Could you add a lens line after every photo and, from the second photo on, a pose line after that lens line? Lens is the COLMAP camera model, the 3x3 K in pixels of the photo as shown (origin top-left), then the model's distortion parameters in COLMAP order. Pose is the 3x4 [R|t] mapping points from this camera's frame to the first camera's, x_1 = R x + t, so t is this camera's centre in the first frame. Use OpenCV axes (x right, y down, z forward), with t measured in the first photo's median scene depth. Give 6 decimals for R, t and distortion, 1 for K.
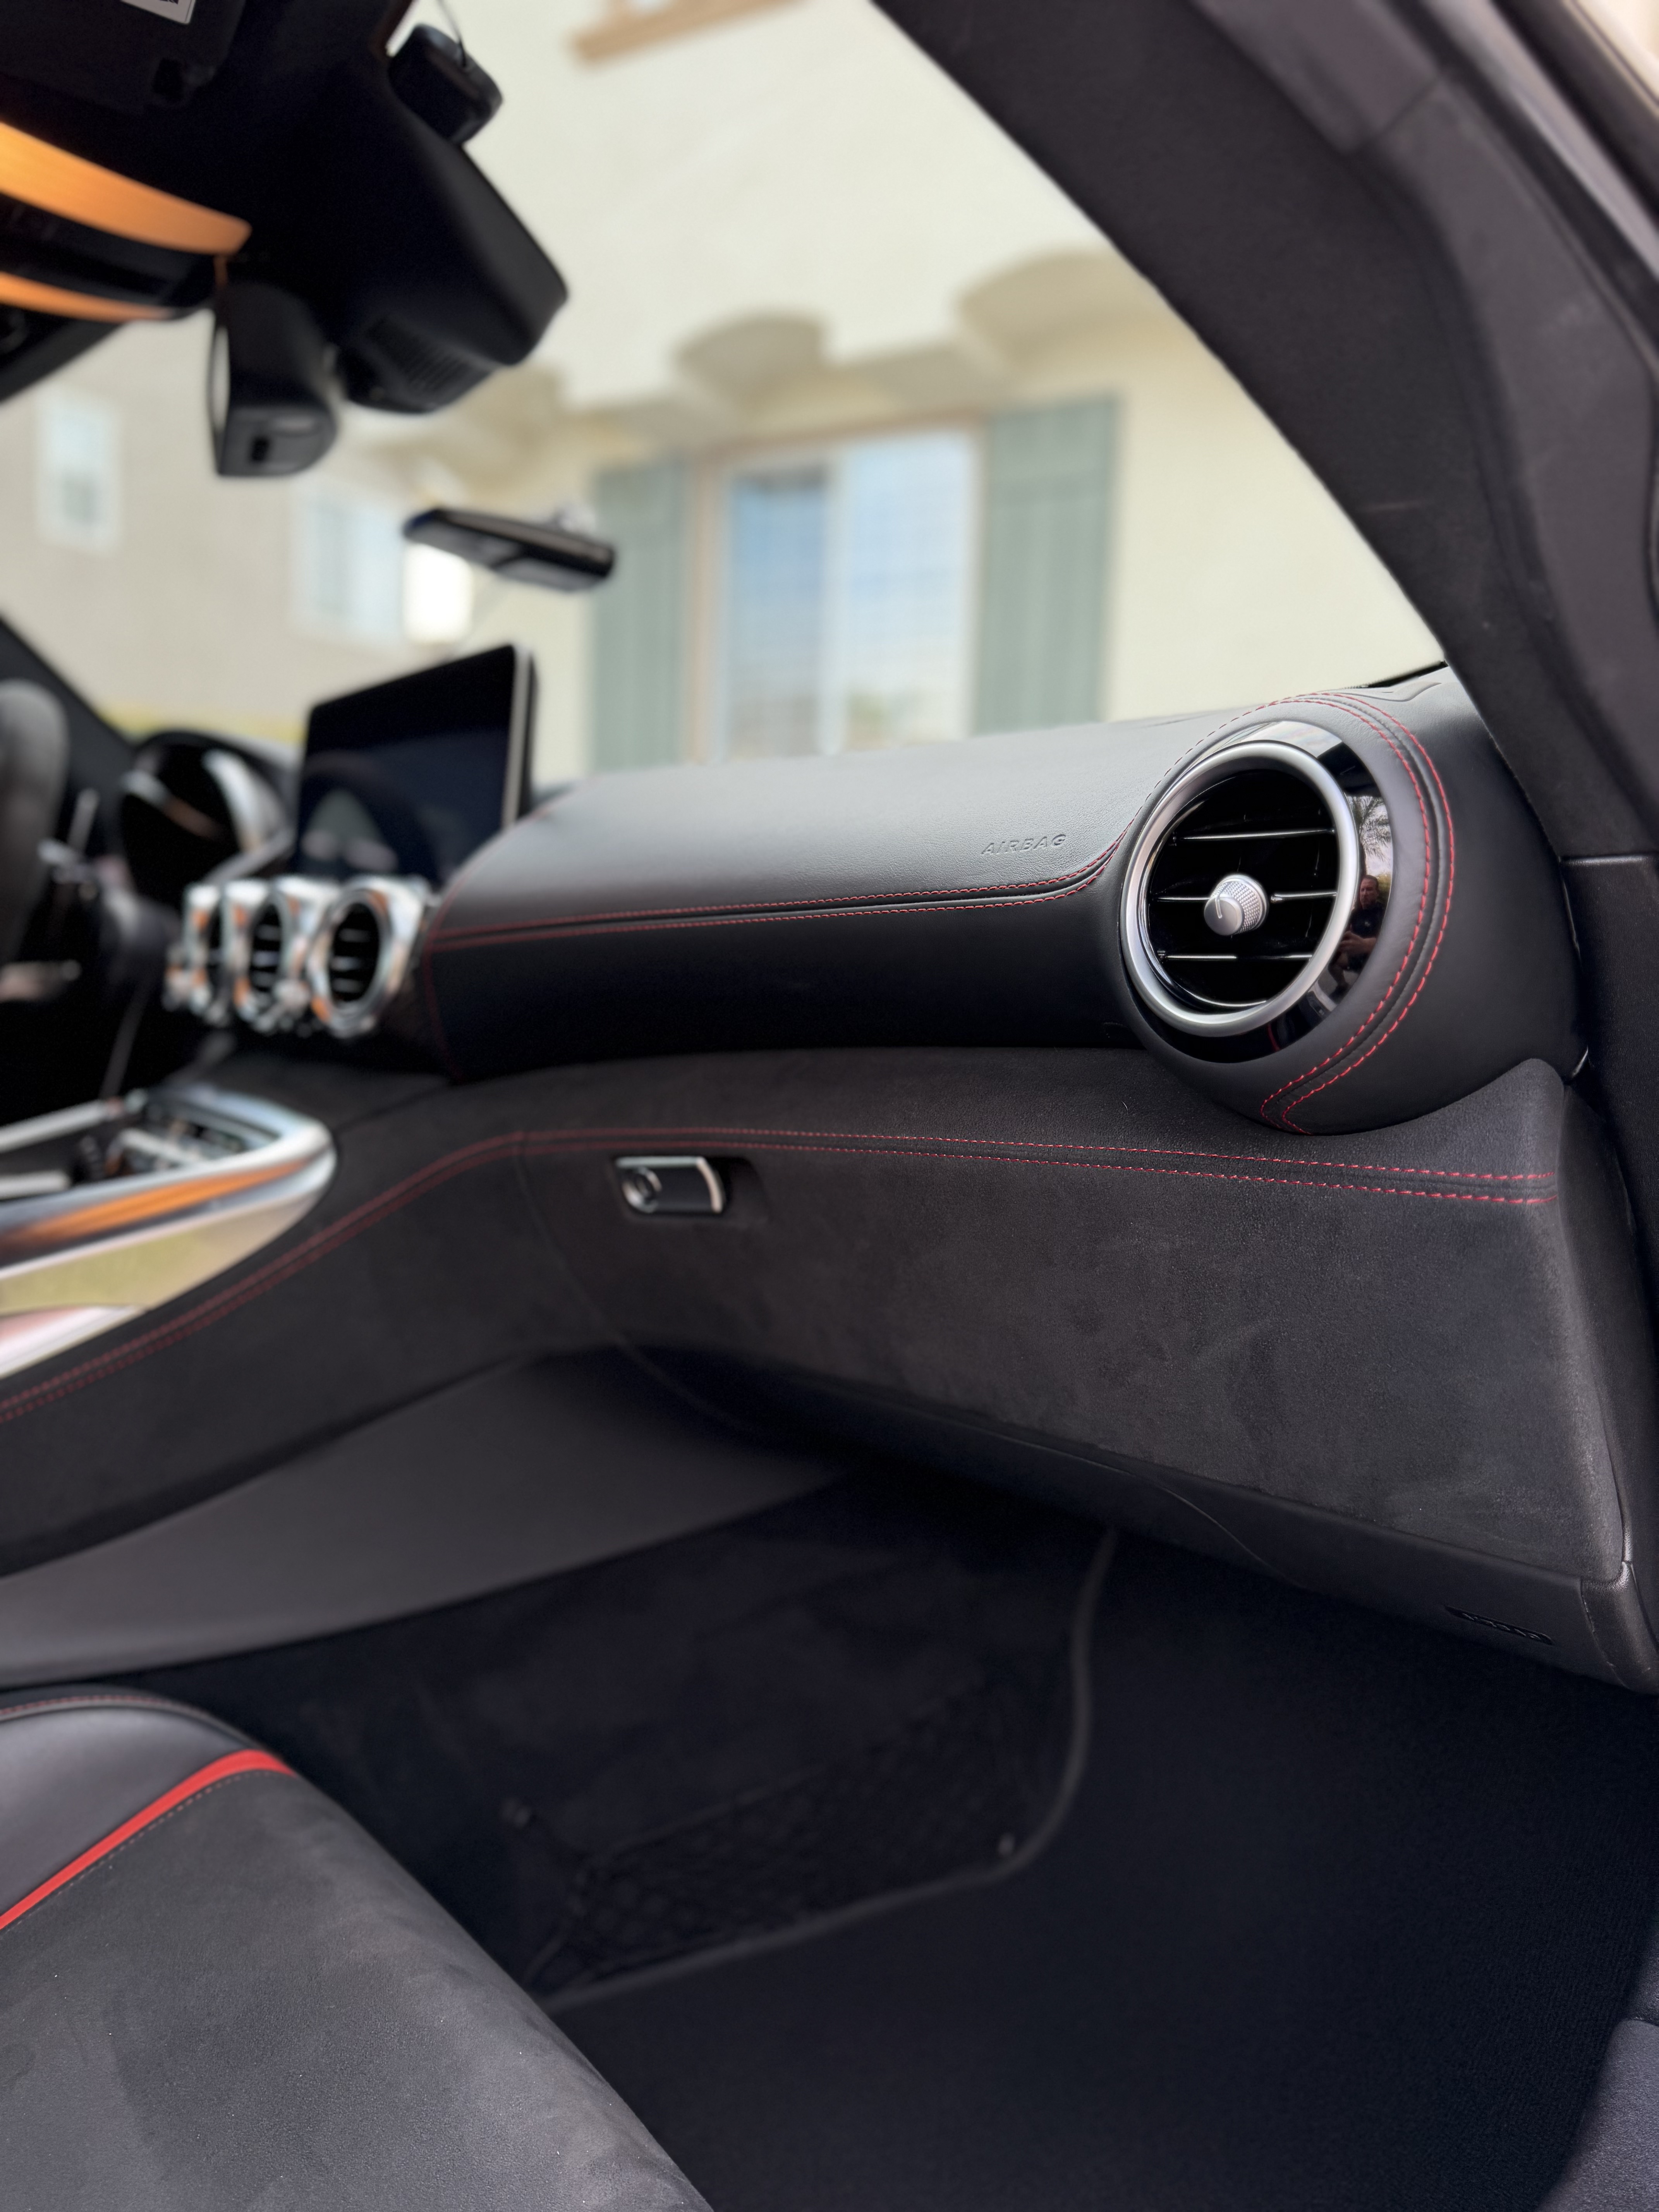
lens RADIAL K [[1545.4, 0, 829.5], [0, 1545.4, 1106.0], [0, 0, 1]] dist [0.137674, -0.279745]
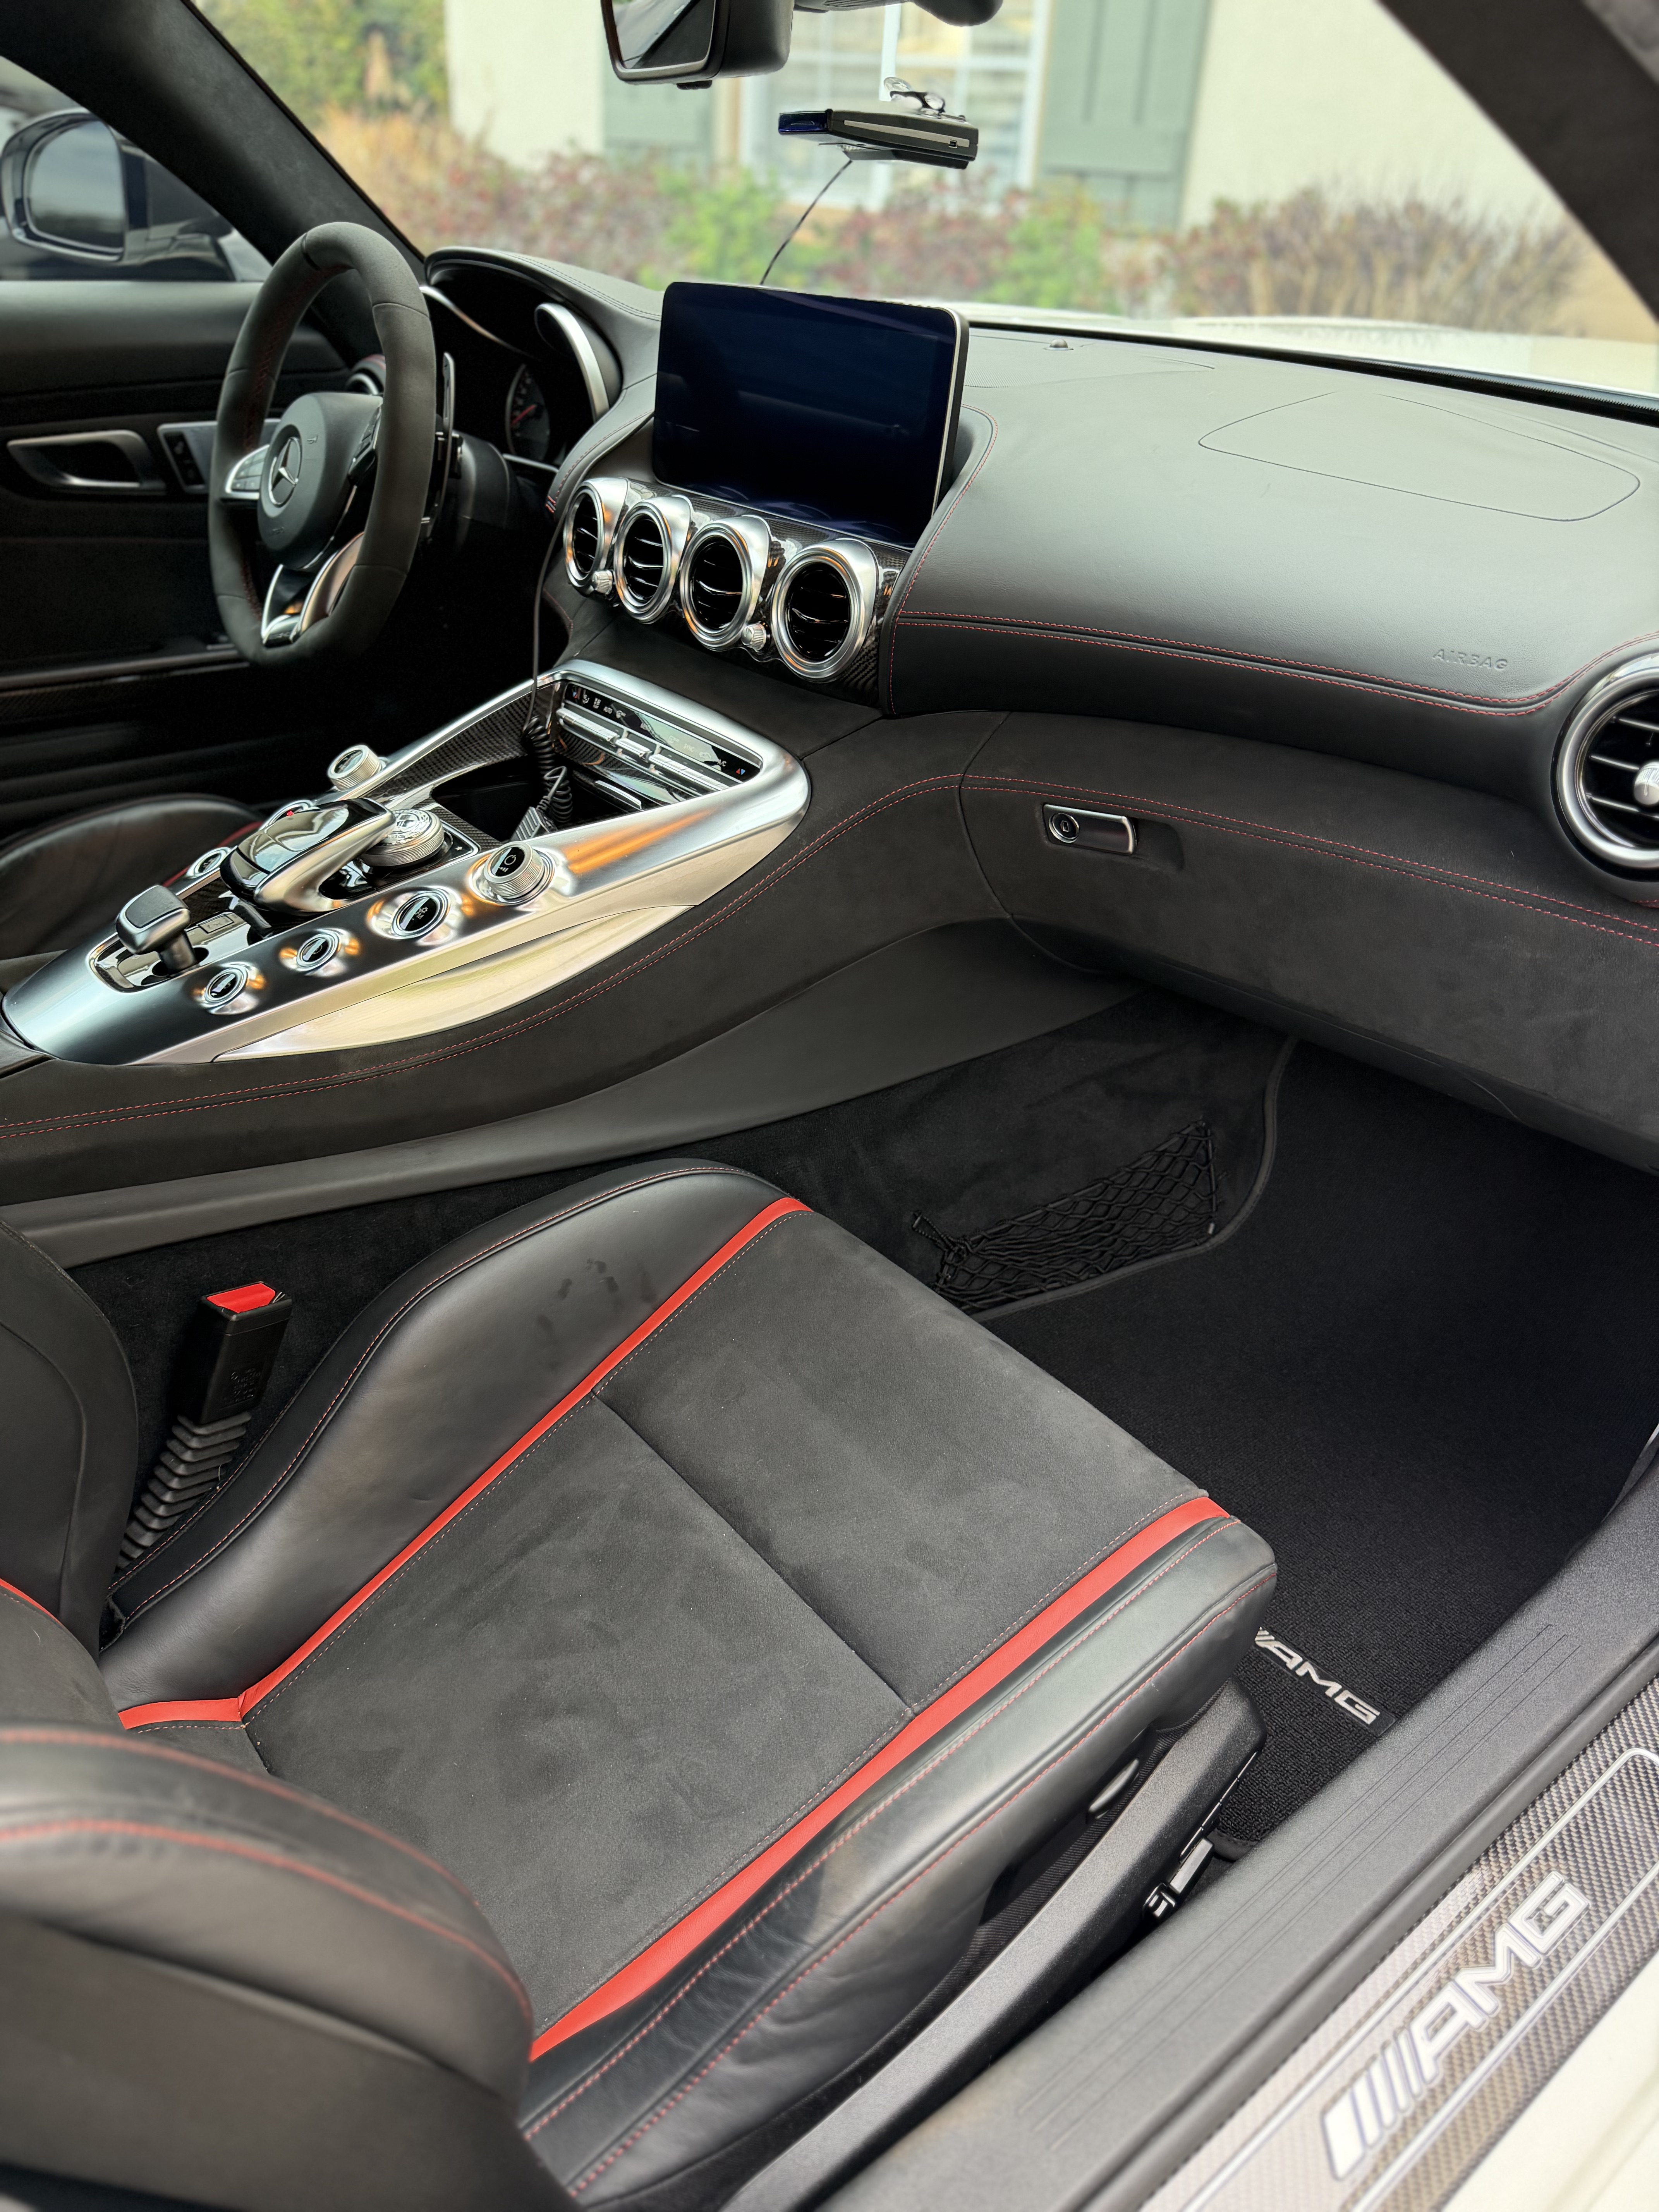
lens RADIAL K [[1545.4, 0, 829.5], [0, 1545.4, 1106.0], [0, 0, 1]] dist [0.137674, -0.279745]
pose [[0.999843, 0.011602, 0.013422, -0.316159], [-0.016140, 0.908898, 0.416707, -0.263945], [-0.007365, -0.416858, 0.908942, -0.288111]]
